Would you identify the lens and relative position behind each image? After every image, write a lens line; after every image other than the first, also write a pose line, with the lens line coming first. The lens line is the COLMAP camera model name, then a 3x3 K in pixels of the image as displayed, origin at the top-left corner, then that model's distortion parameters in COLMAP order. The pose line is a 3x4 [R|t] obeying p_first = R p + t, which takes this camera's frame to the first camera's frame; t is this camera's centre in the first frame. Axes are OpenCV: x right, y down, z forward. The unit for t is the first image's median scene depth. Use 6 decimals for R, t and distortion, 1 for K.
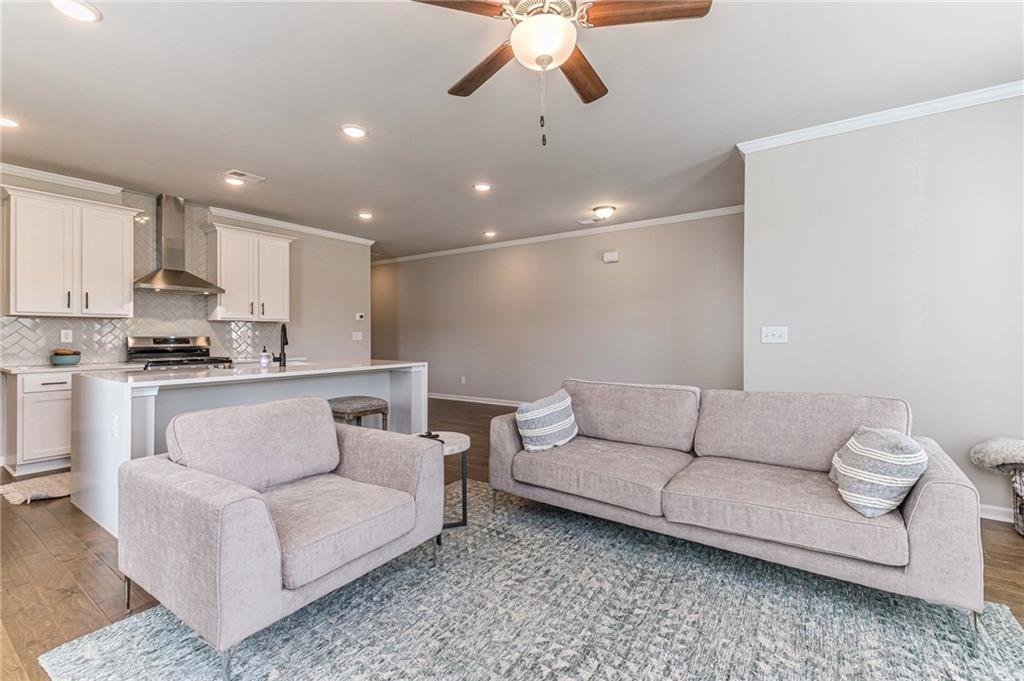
lens RADIAL K [[437.7, 0, 519.5], [0, 437.7, 338.3], [0, 0, 1]] dist [0.016454, -0.003312]
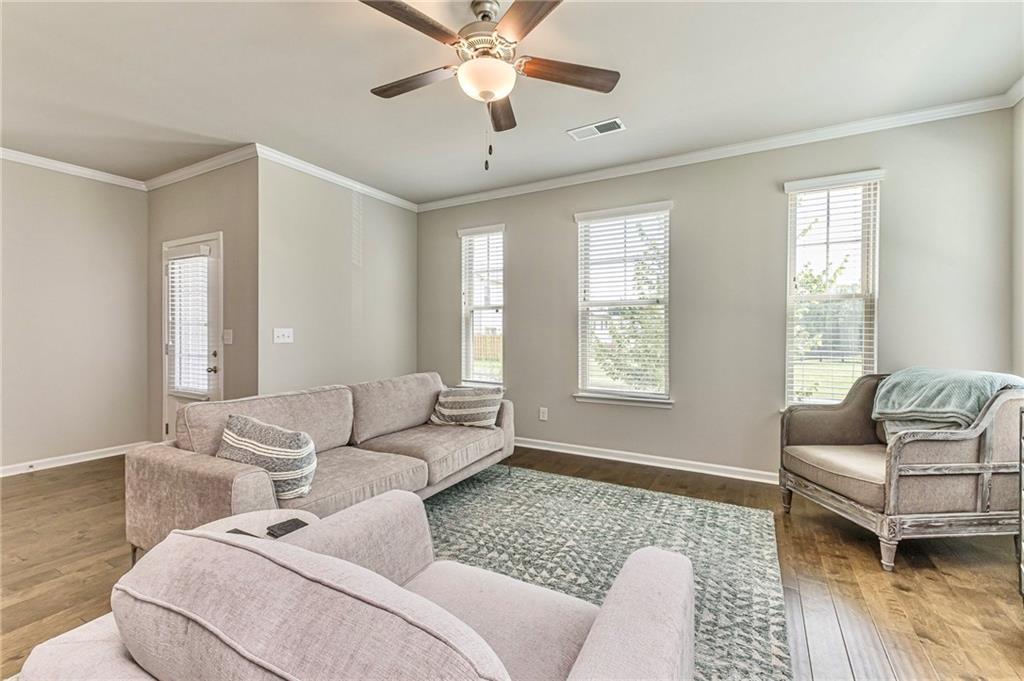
lens RADIAL K [[437.7, 0, 507.1], [0, 437.7, 340.0], [0, 0, 1]] dist [0.016454, -0.003312]
pose [[-0.094402, -0.007788, 0.995504, -1.121649], [0.003461, 0.999961, 0.008151, -0.006632], [-0.995528, 0.004215, -0.094371, 1.104840]]
